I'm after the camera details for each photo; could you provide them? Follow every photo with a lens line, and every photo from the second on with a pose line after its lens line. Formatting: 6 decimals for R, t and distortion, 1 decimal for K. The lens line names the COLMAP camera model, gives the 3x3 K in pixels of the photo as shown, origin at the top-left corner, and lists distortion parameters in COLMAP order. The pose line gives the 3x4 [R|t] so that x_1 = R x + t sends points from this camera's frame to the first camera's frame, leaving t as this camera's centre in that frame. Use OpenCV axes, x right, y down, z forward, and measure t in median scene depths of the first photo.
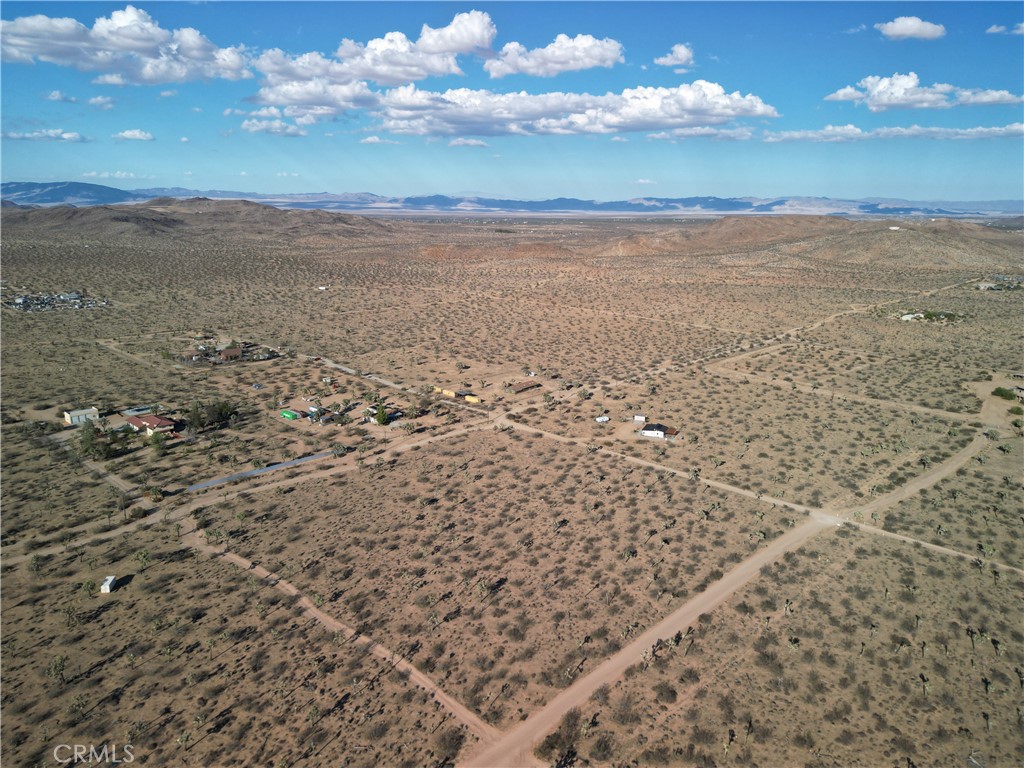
lens RADIAL K [[718.3, 0, 512.0], [0, 718.3, 384.0], [0, 0, 1]] dist [0.078734, -0.076370]
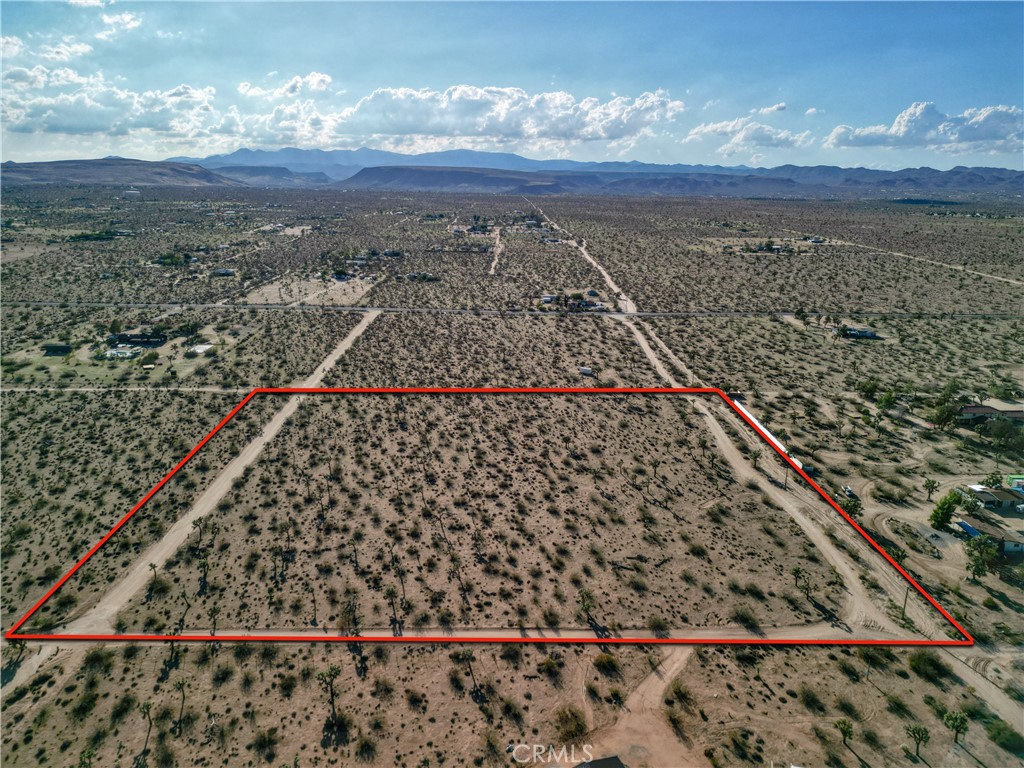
lens RADIAL K [[718.3, 0, 512.0], [0, 718.3, 384.0], [0, 0, 1]] dist [0.078734, -0.076370]
pose [[-0.716299, 0.166785, -0.677568, 0.436539], [-0.189806, 0.887833, 0.419198, -0.224500], [0.671483, 0.428878, -0.604297, 1.182014]]
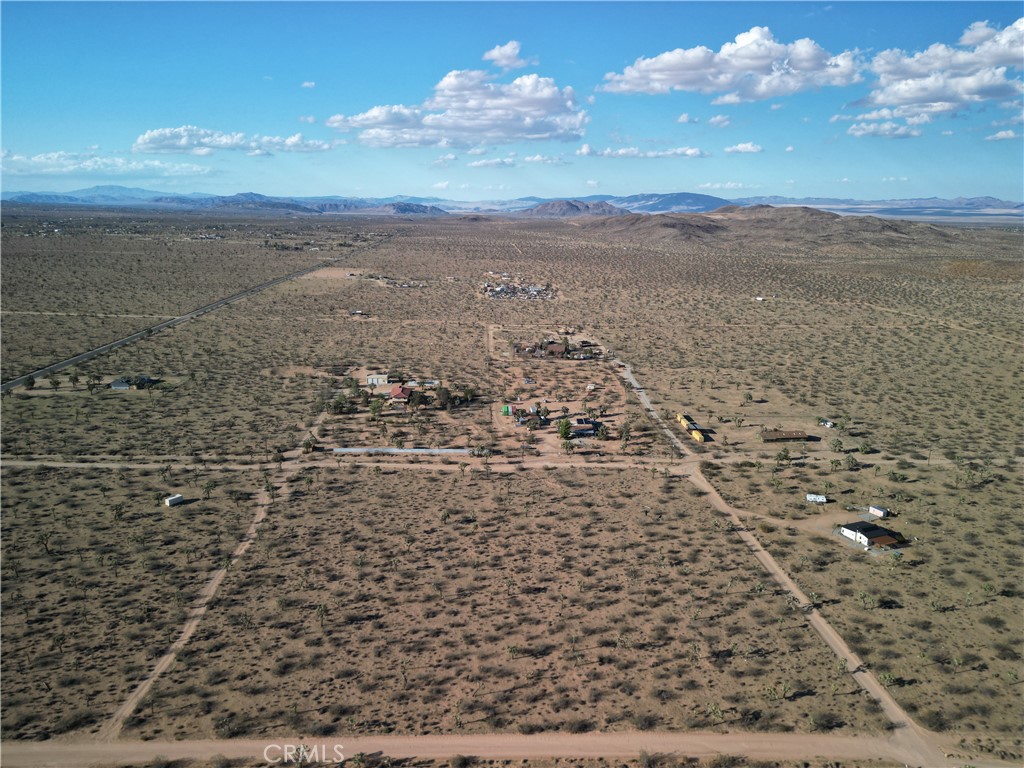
lens RADIAL K [[723.9, 0, 512.8], [0, 723.9, 370.7], [0, 0, 1]] dist [0.062959, -0.052138]
pose [[0.725701, 0.153942, -0.670567, 0.437367], [-0.172639, 0.984208, 0.039112, -0.062976], [0.665999, 0.087382, 0.740817, 0.263307]]
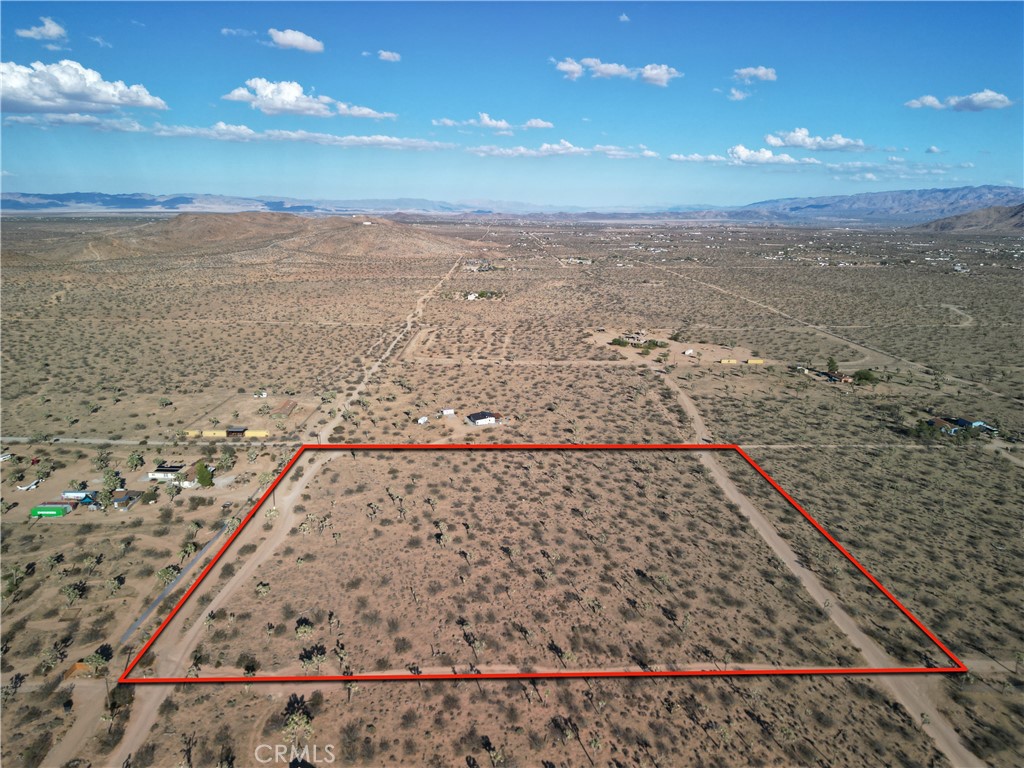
lens RADIAL K [[718.3, 0, 512.0], [0, 718.3, 384.0], [0, 0, 1]] dist [0.078734, -0.076370]
pose [[0.719750, -0.174359, 0.671981, -0.490409], [0.172417, 0.982515, 0.070260, -0.052687], [-0.672482, 0.065291, 0.737228, 0.234919]]
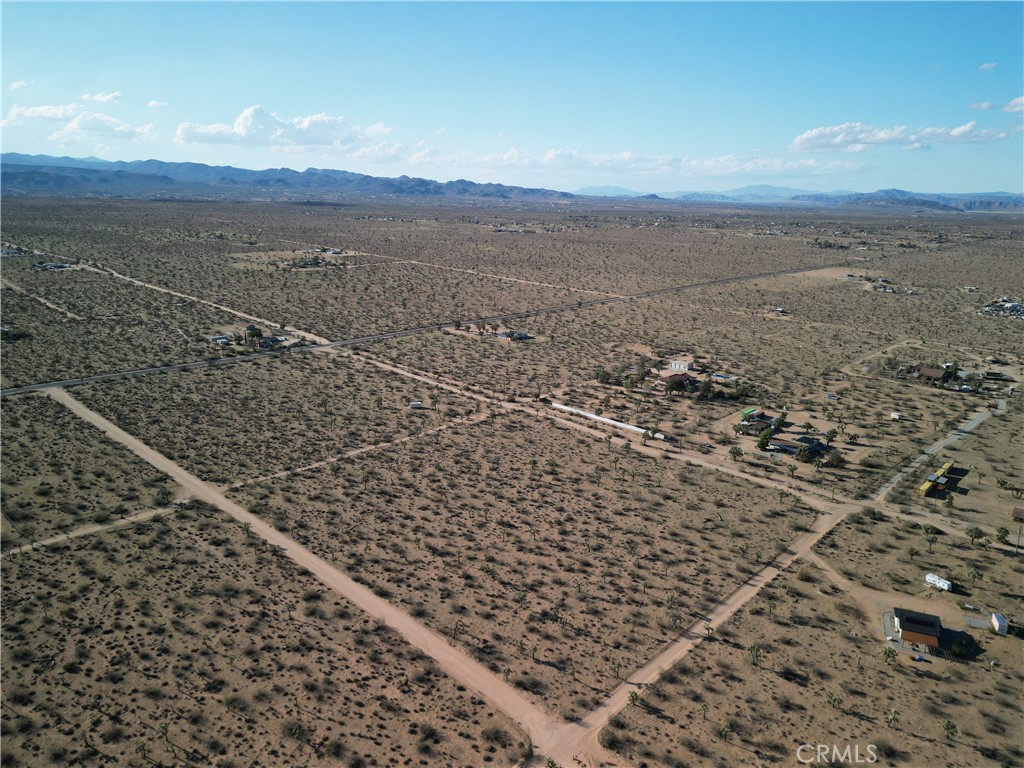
lens RADIAL K [[718.3, 0, 512.0], [0, 718.3, 384.0], [0, 0, 1]] dist [0.078734, -0.076370]
pose [[0.003158, 0.248854, -0.968536, 0.742266], [-0.261738, 0.934982, 0.239379, -0.169840], [0.965134, 0.252746, 0.068088, 0.682384]]
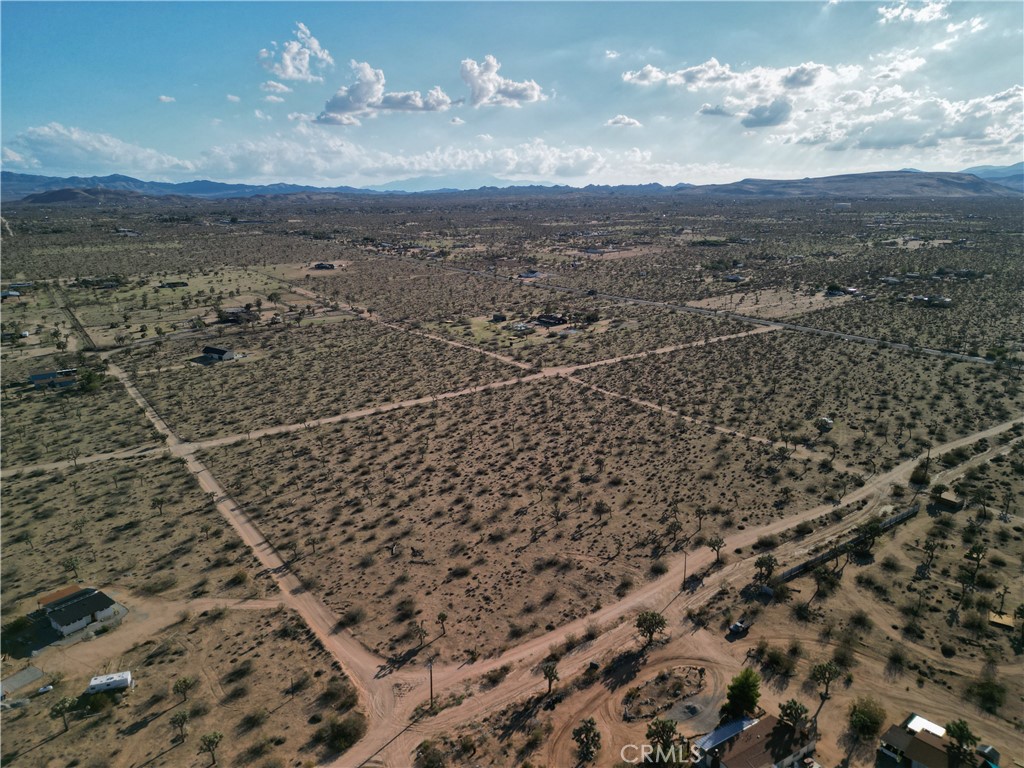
lens RADIAL K [[718.3, 0, 512.0], [0, 718.3, 384.0], [0, 0, 1]] dist [0.078734, -0.076370]
pose [[-0.980321, -0.060201, 0.188006, -0.142990], [0.038865, 0.874871, 0.482794, -0.279804], [-0.193545, 0.480600, -0.855315, 1.374101]]
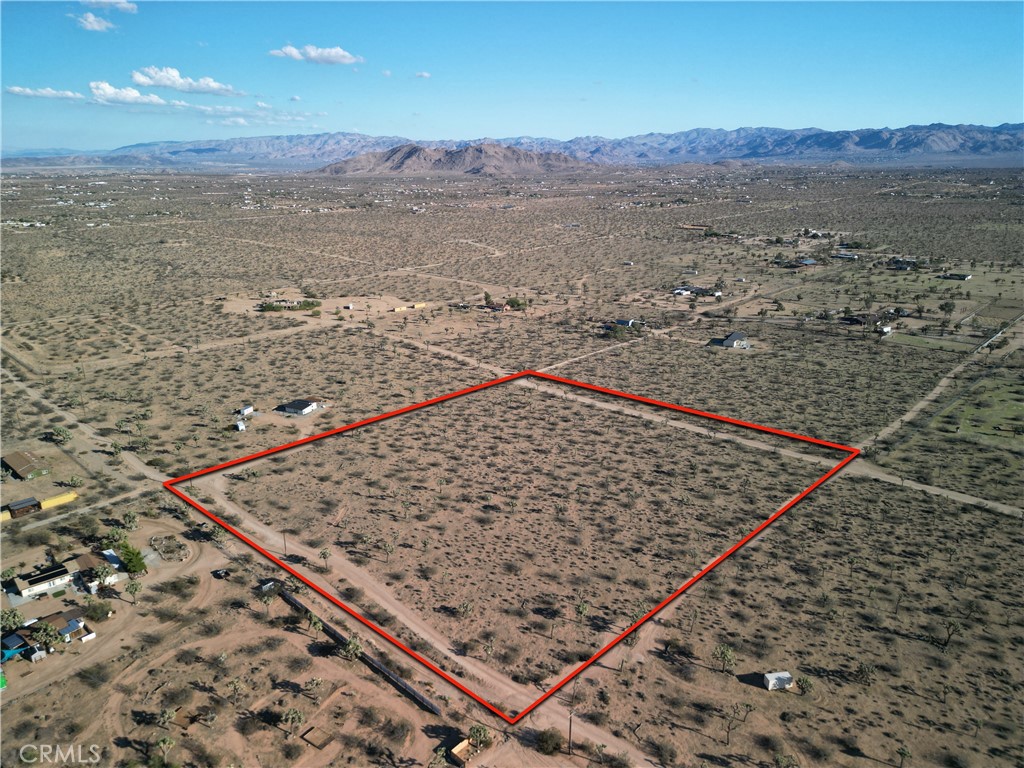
lens RADIAL K [[718.3, 0, 512.0], [0, 718.3, 384.0], [0, 0, 1]] dist [0.078734, -0.076370]
pose [[0.019431, -0.319169, 0.947499, -0.732441], [0.250376, 0.919035, 0.304446, -0.194961], [-0.967954, 0.231315, 0.097770, 0.697109]]
